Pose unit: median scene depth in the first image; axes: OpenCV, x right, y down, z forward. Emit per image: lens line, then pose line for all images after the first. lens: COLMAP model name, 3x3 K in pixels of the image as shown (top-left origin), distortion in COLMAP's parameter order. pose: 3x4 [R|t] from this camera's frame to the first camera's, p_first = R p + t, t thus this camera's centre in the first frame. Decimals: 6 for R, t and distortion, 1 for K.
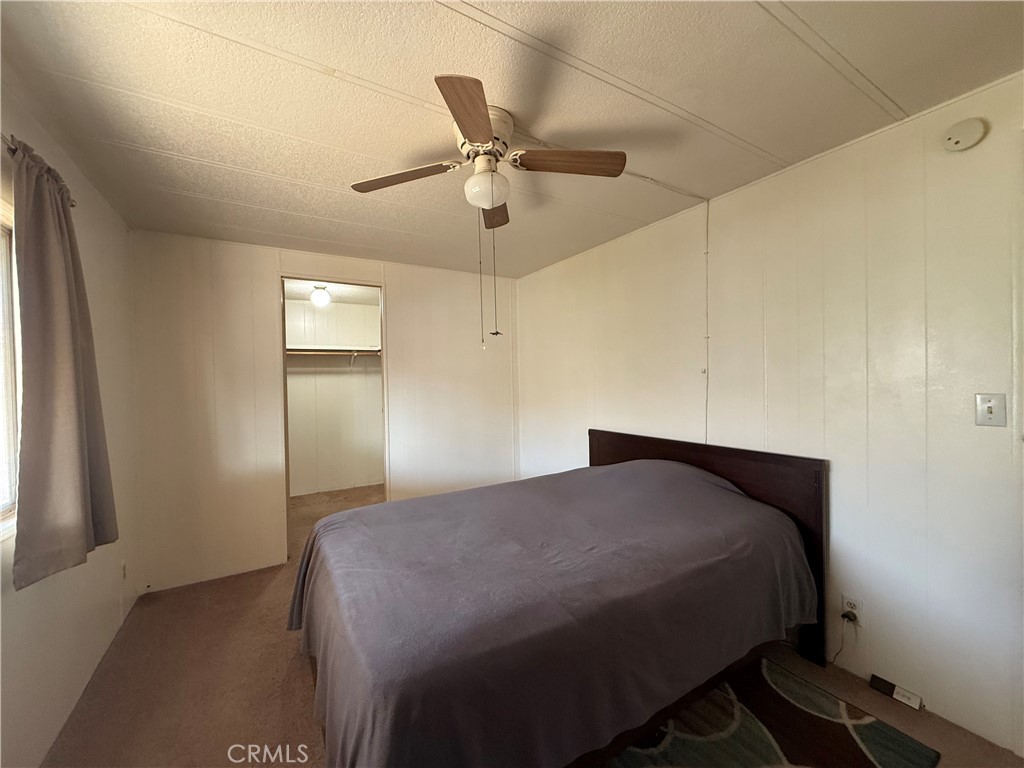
lens RADIAL K [[407.3, 0, 508.6], [0, 407.3, 384.0], [0, 0, 1]] dist [-0.002415, 0.004120]
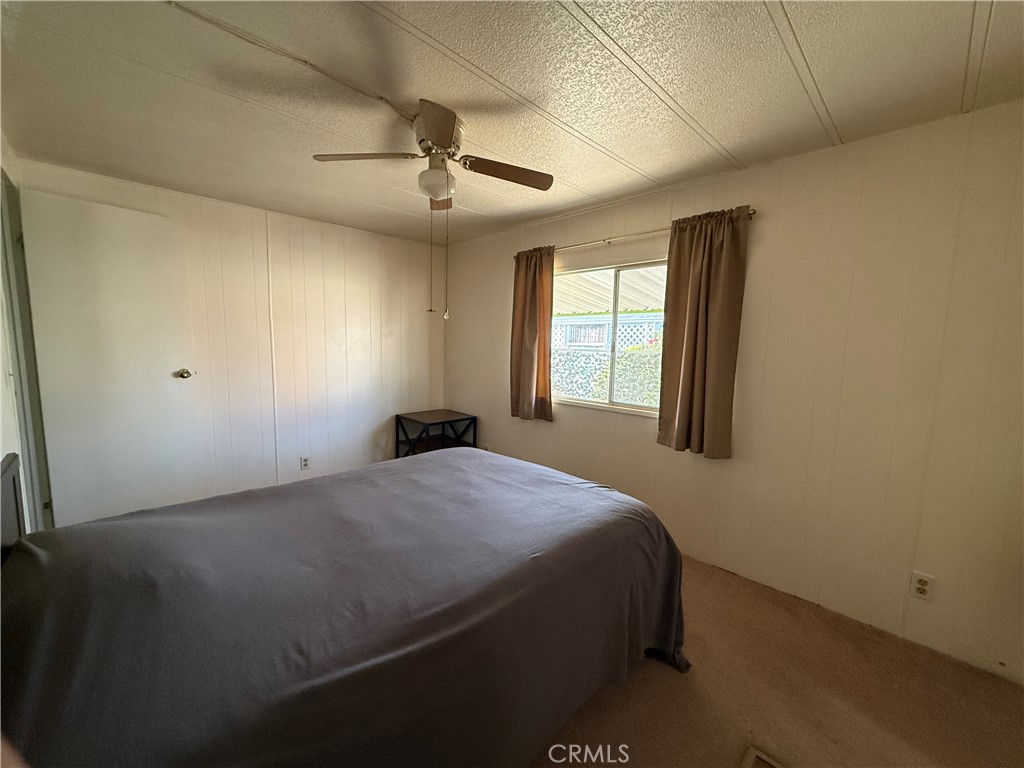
lens RADIAL K [[407.3, 0, 508.6], [0, 407.3, 384.0], [0, 0, 1]] dist [-0.002415, 0.004120]
pose [[-0.972881, 0.030296, -0.229314, 0.015800], [0.002398, 0.992653, 0.120972, -0.019982], [0.231294, 0.117142, -0.965806, 1.032432]]
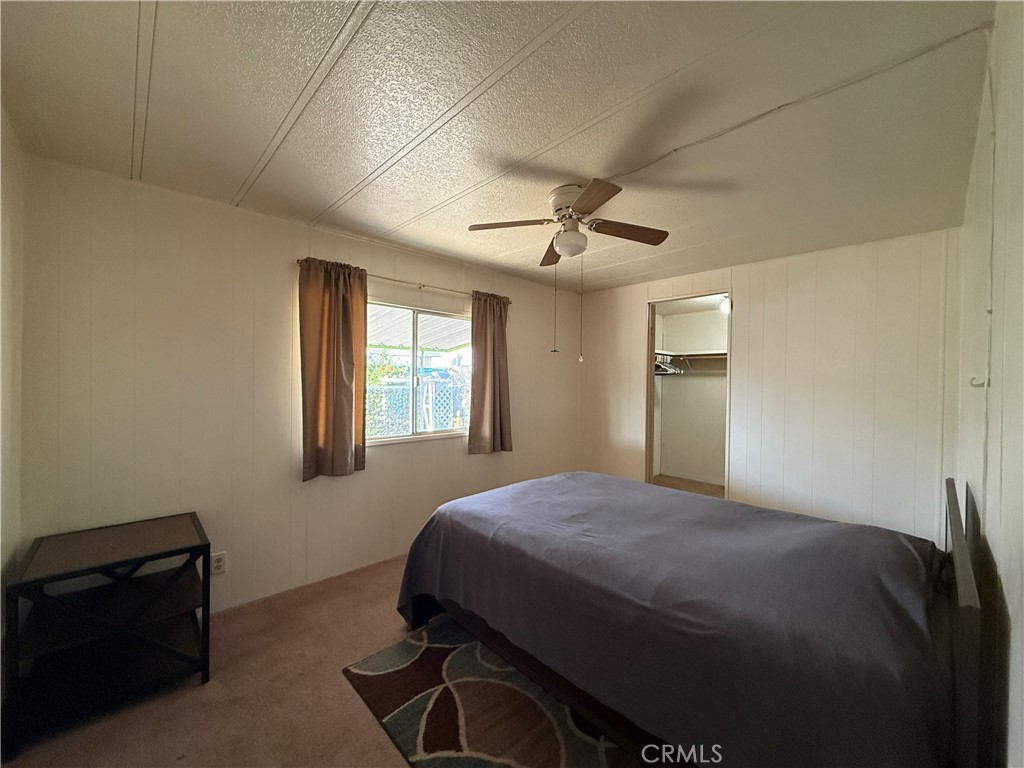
lens RADIAL K [[407.3, 0, 508.6], [0, 407.3, 384.0], [0, 0, 1]] dist [-0.002415, 0.004120]
pose [[0.220209, 0.033167, -0.974889, 0.562380], [-0.028395, 0.999216, 0.027581, -0.019513], [0.975039, 0.021609, 0.220978, 0.235811]]
